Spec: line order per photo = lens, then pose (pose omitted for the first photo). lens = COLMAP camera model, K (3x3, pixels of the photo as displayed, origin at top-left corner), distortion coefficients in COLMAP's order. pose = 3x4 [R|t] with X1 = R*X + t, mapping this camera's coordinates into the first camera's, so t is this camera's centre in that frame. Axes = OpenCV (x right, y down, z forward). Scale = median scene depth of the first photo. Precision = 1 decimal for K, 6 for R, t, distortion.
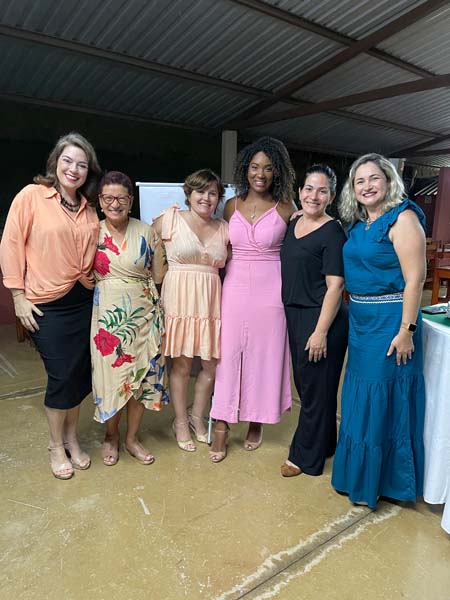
lens RADIAL K [[457.0, 0, 225.0], [0, 457.0, 300.0], [0, 0, 1]] dist [0.101214, -0.133657]
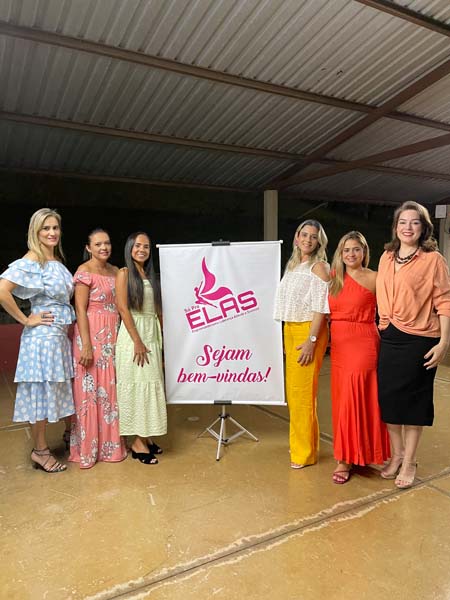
lens RADIAL K [[457.0, 0, 225.0], [0, 457.0, 300.0], [0, 0, 1]] dist [0.101214, -0.133657]
pose [[0.988307, -0.021120, -0.151009, 0.093563], [0.004869, 0.994227, -0.107186, 0.019006], [0.152401, 0.105197, 0.982704, -0.108694]]
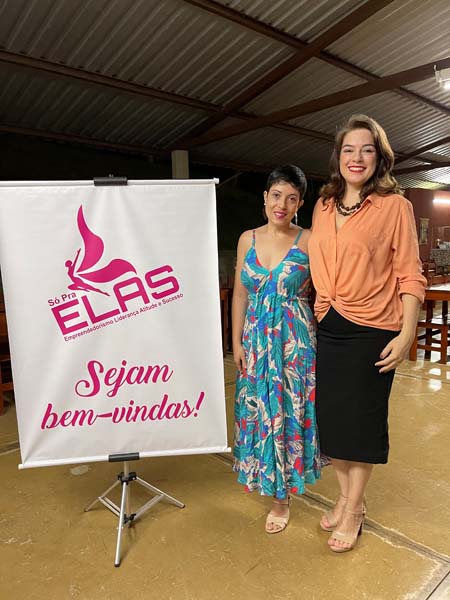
lens RADIAL K [[457.0, 0, 225.0], [0, 457.0, 300.0], [0, 0, 1]] dist [0.101214, -0.133657]
pose [[0.997621, -0.048873, 0.048613, 0.060130], [0.051973, 0.996552, -0.064681, -0.007127], [-0.045284, 0.067054, 0.996721, 0.150555]]
